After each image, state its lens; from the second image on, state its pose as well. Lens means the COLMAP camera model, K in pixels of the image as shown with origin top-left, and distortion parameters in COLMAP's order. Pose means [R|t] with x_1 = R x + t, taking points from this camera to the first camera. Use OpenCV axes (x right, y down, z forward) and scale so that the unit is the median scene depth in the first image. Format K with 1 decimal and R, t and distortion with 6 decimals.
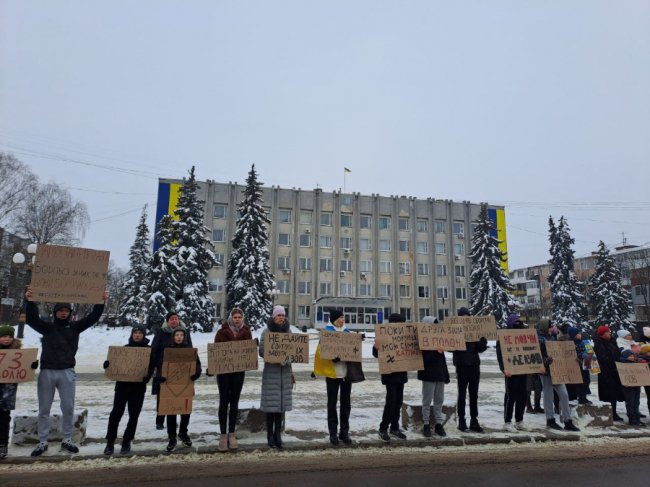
lens RADIAL K [[481.7, 0, 325.2], [0, 481.7, 230.9], [0, 0, 1]] dist [0.080223, -0.058316]
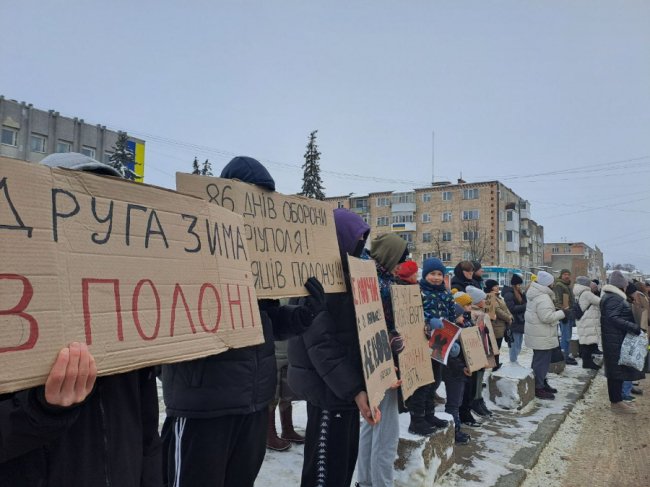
lens RADIAL K [[483.6, 0, 328.8], [0, 483.6, 239.9], [0, 0, 1]] dist [0.081738, -0.077276]
pose [[0.734458, 0.062035, 0.675813, 0.025900], [-0.145606, 0.987028, 0.067639, 0.027267], [-0.662850, -0.148081, 0.733963, 0.124502]]
